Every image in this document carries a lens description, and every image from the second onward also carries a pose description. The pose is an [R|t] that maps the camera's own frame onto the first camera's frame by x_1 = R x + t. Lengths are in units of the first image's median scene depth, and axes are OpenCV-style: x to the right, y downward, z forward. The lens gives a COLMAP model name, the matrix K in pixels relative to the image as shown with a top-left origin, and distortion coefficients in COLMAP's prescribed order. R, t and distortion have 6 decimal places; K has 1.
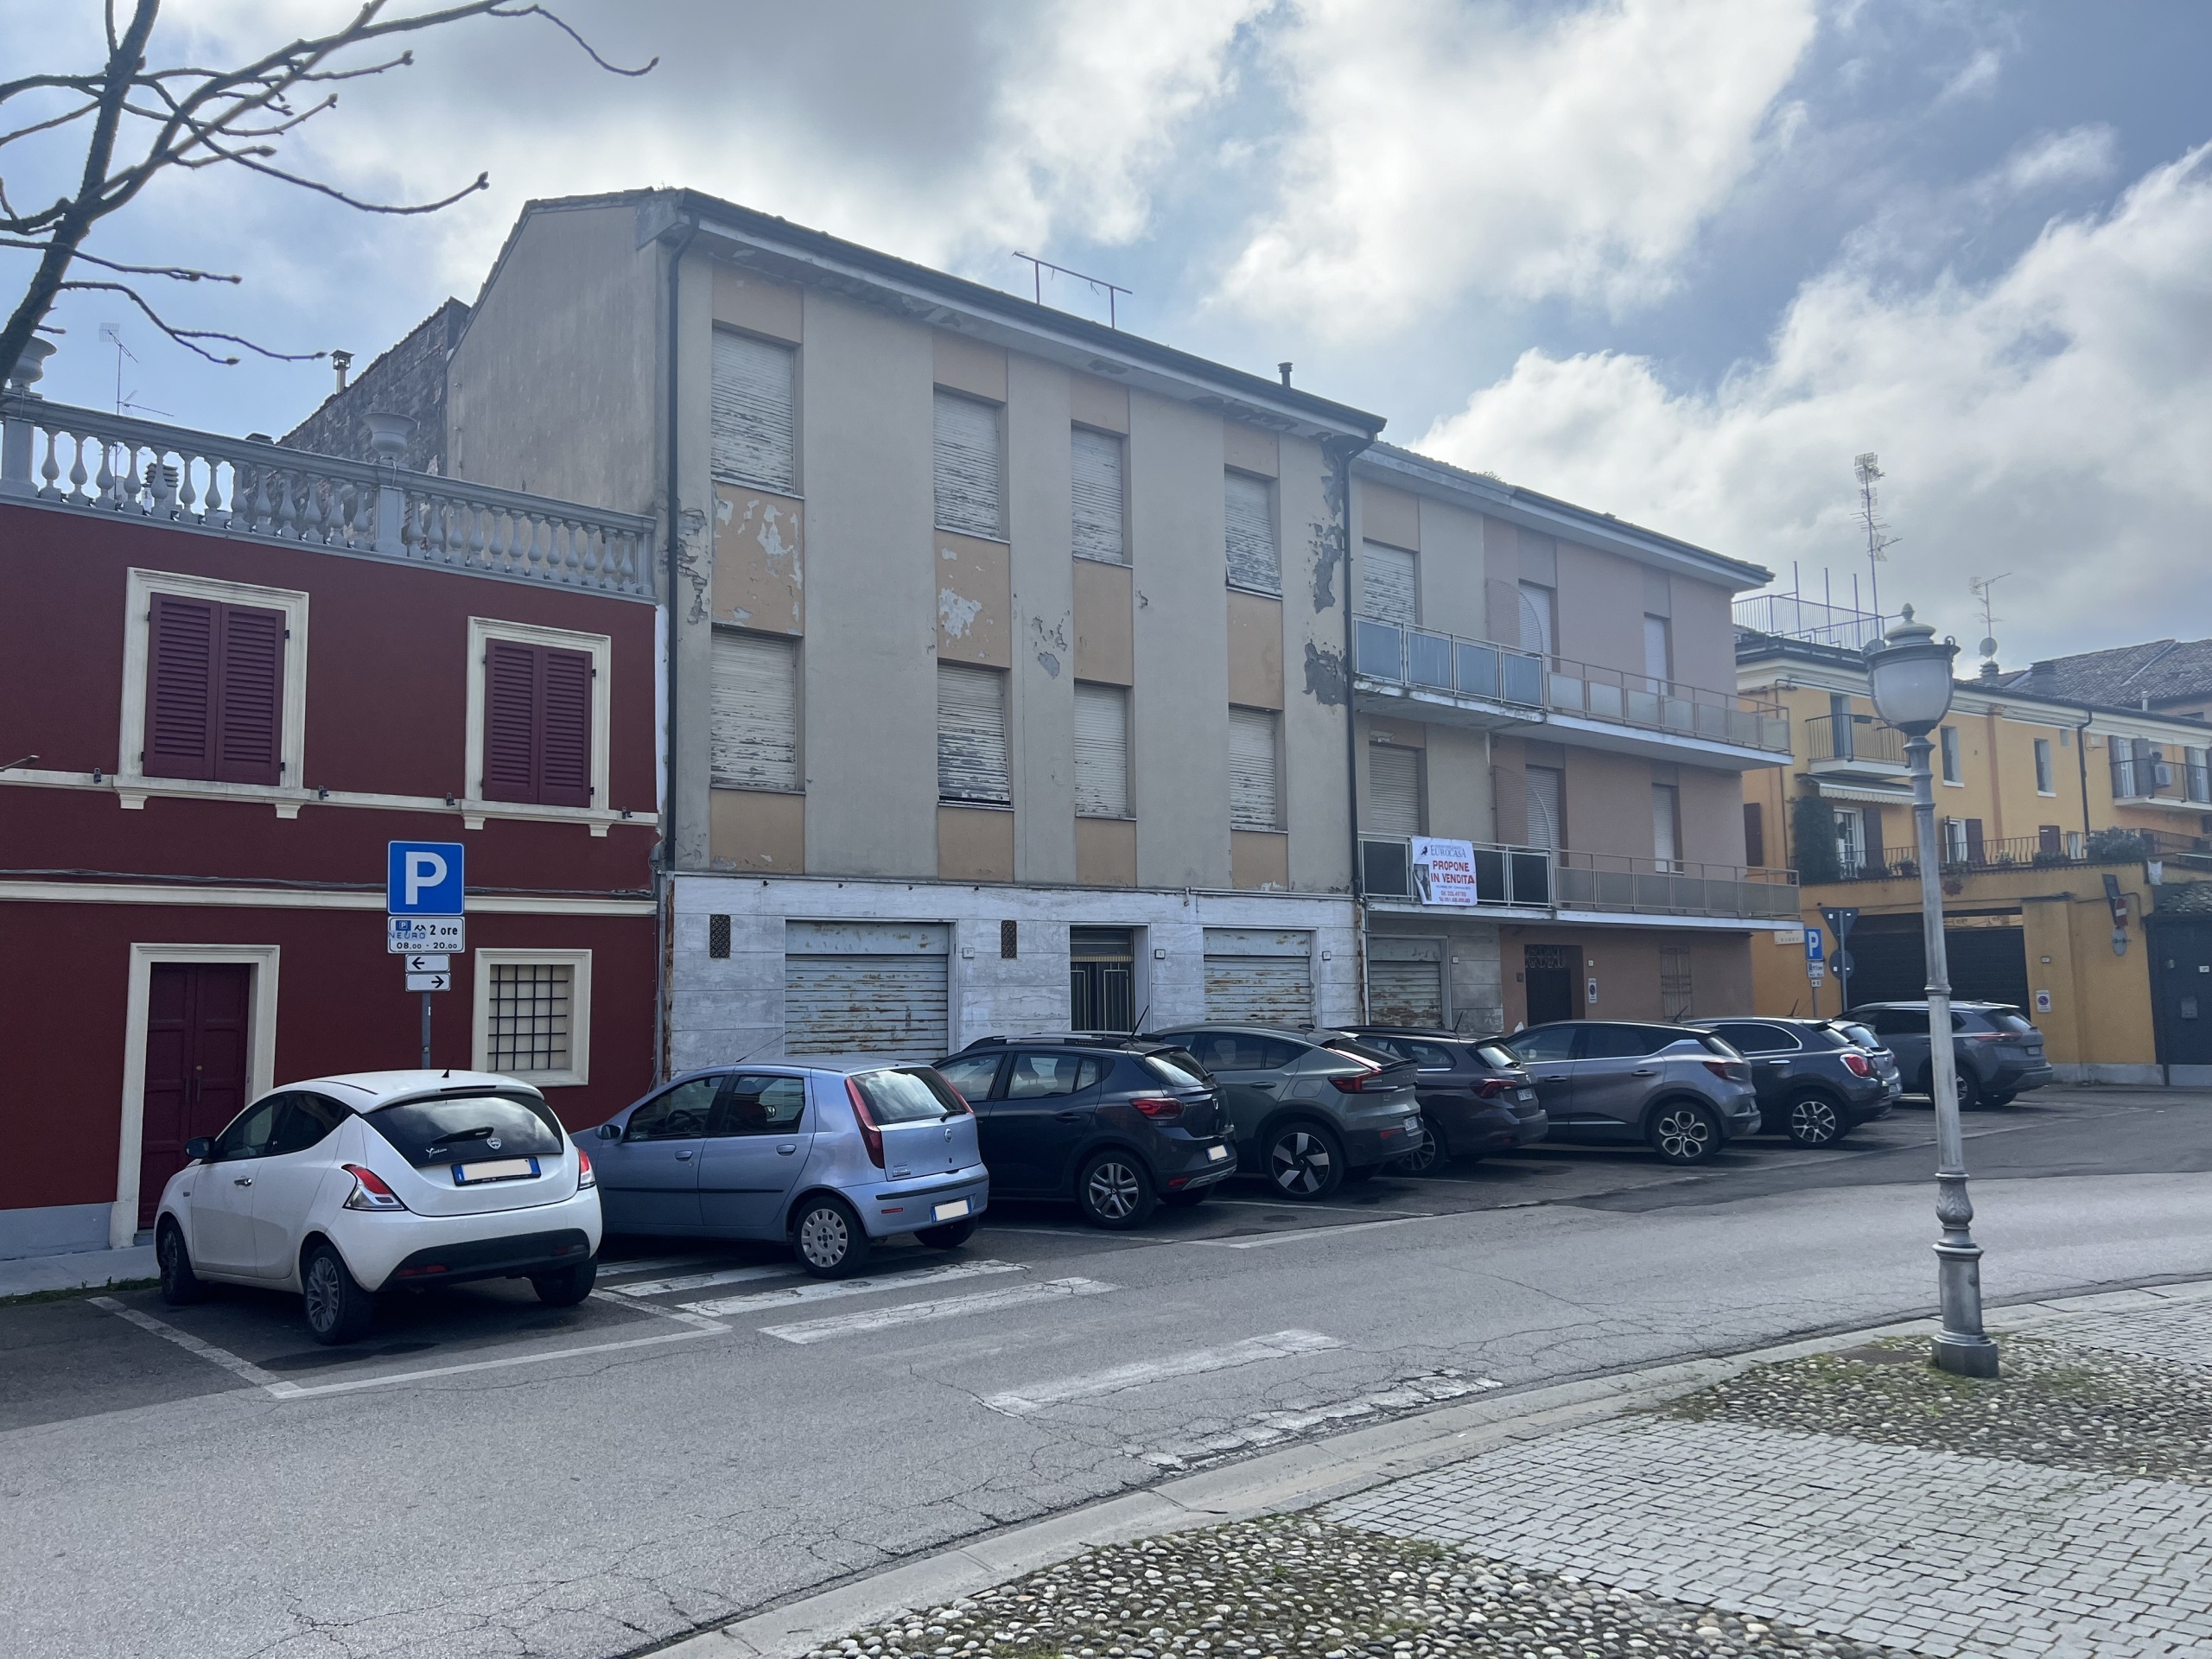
lens RADIAL K [[1690.1, 0, 1106.0], [0, 1690.1, 829.5], [0, 0, 1]] dist [0.156395, -0.000760]
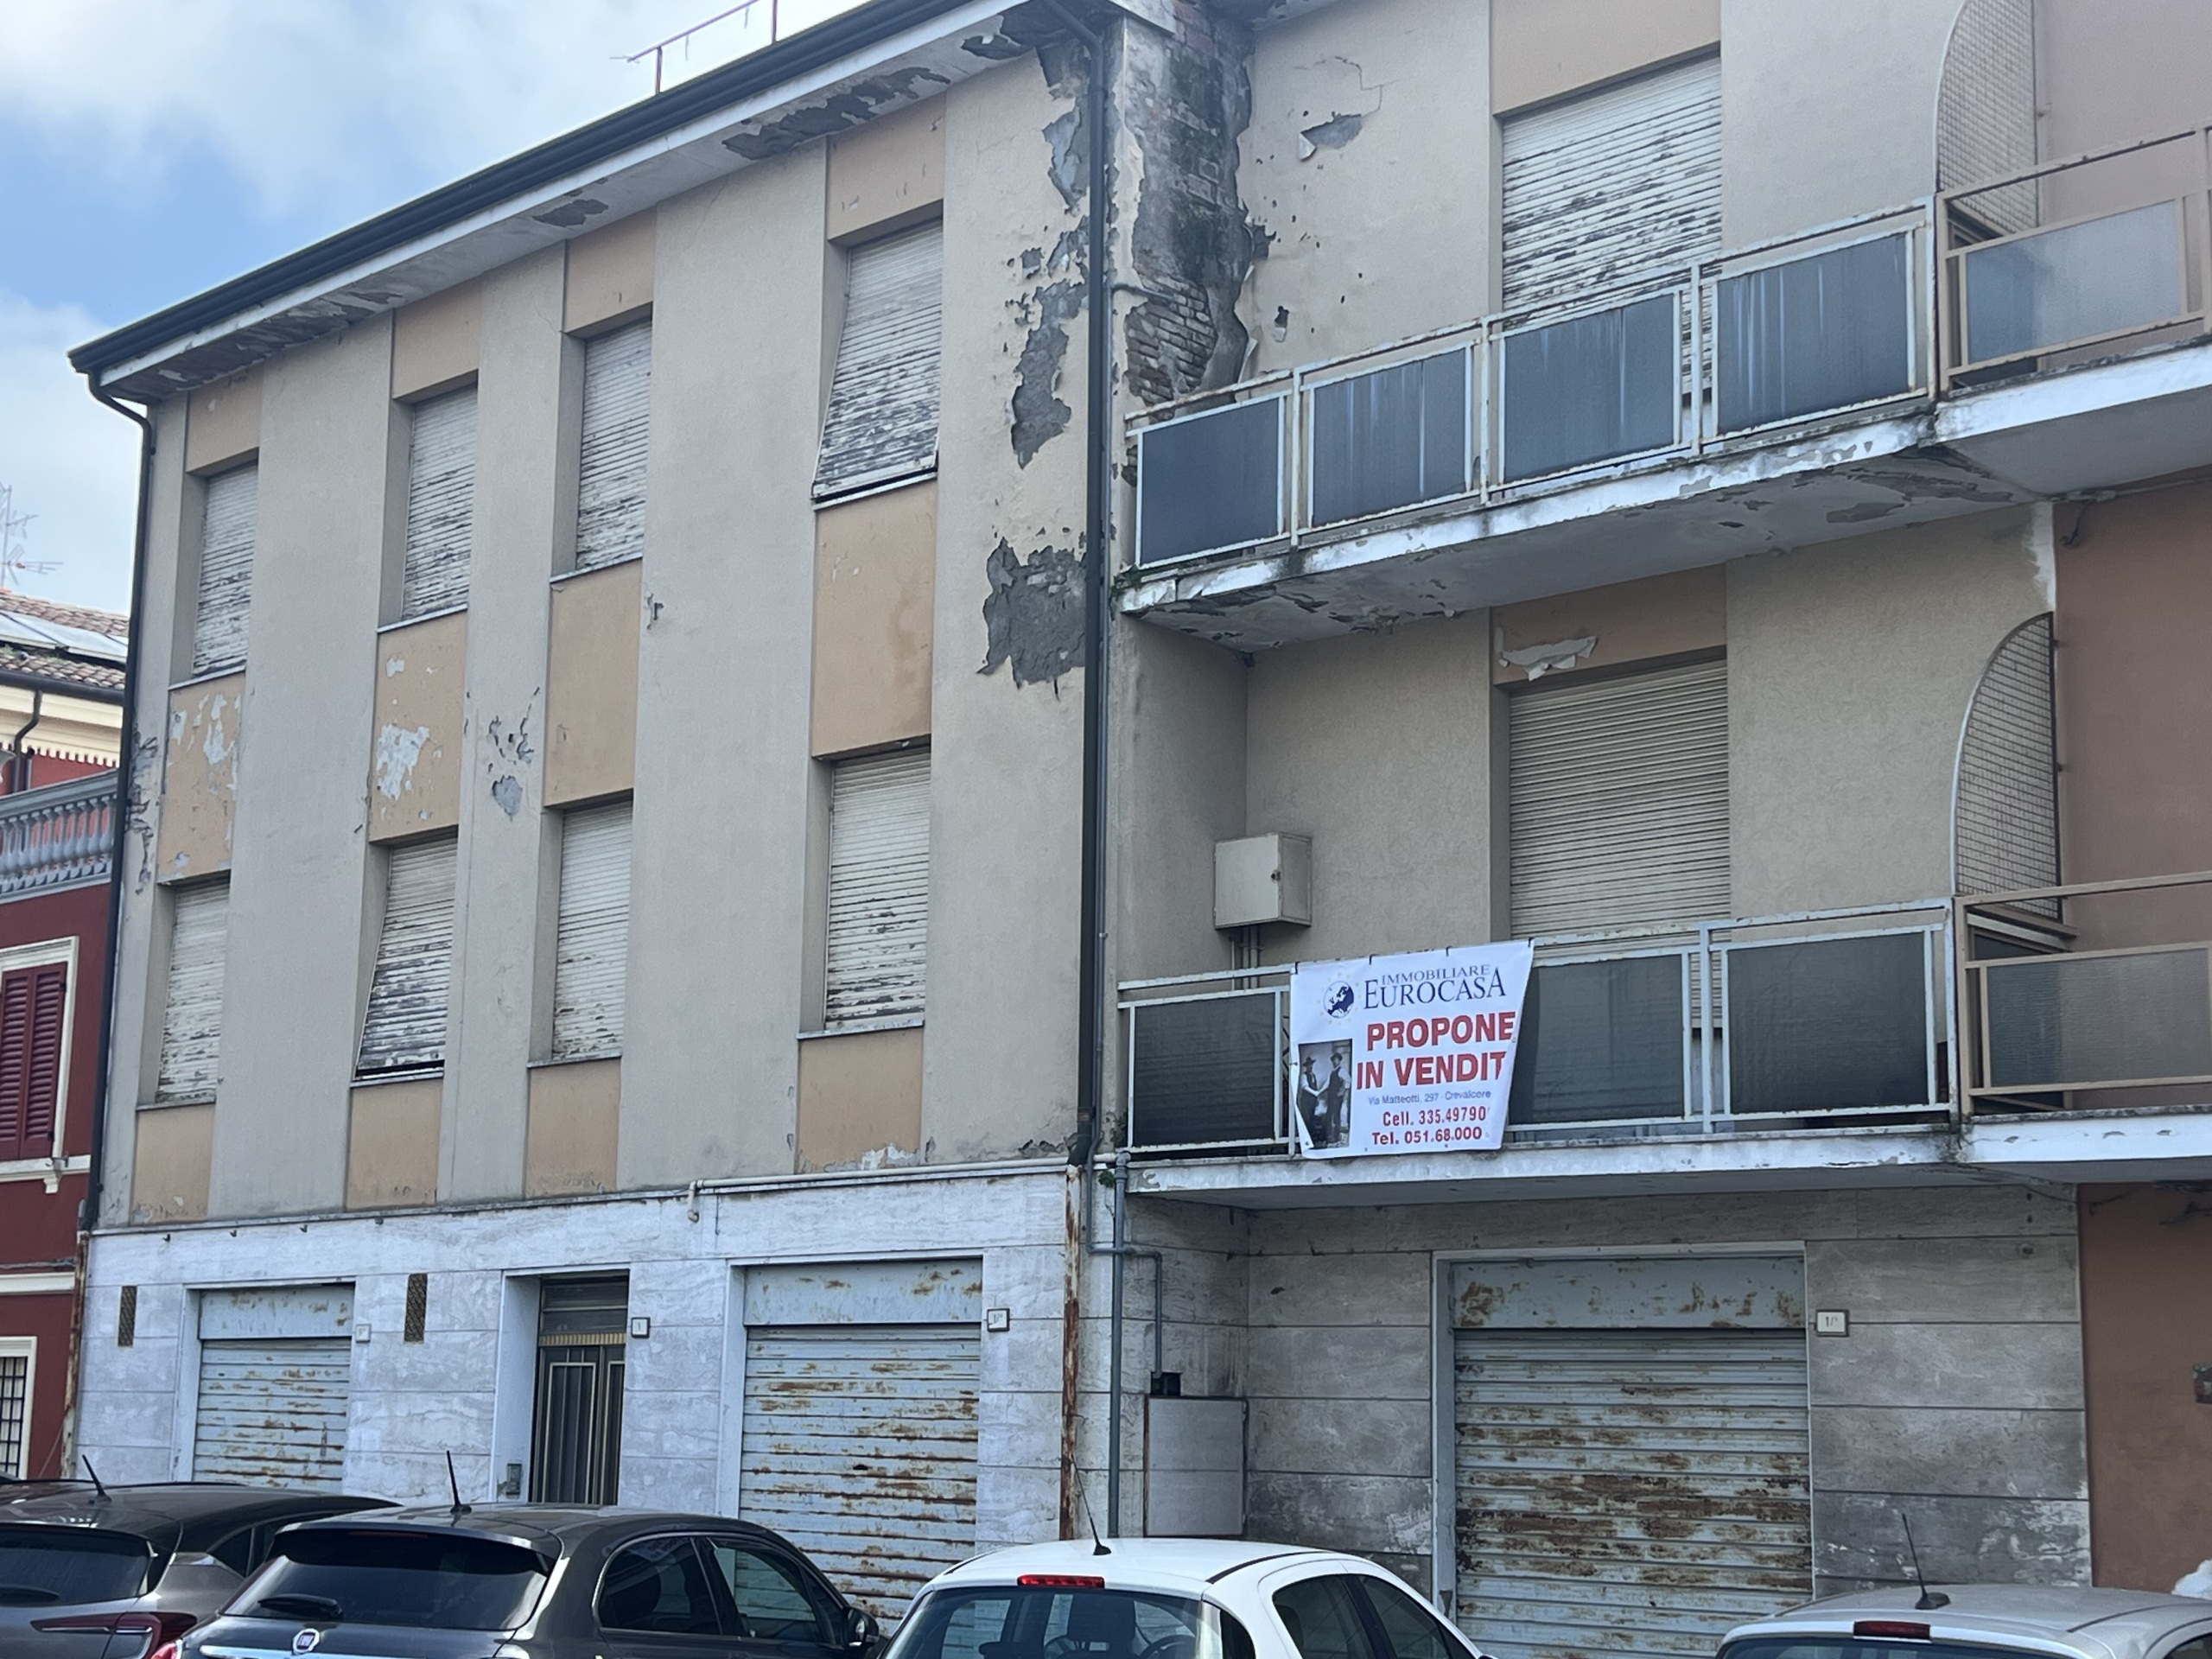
lens RADIAL K [[3168.3, 0, 1106.0], [0, 3168.3, 829.5], [0, 0, 1]] dist [0.244004, -0.933695]
pose [[0.079788, -0.161963, -0.983566, 1.014192], [0.085354, 0.984198, -0.155143, 0.091423], [0.993151, -0.071573, 0.092351, 1.114689]]
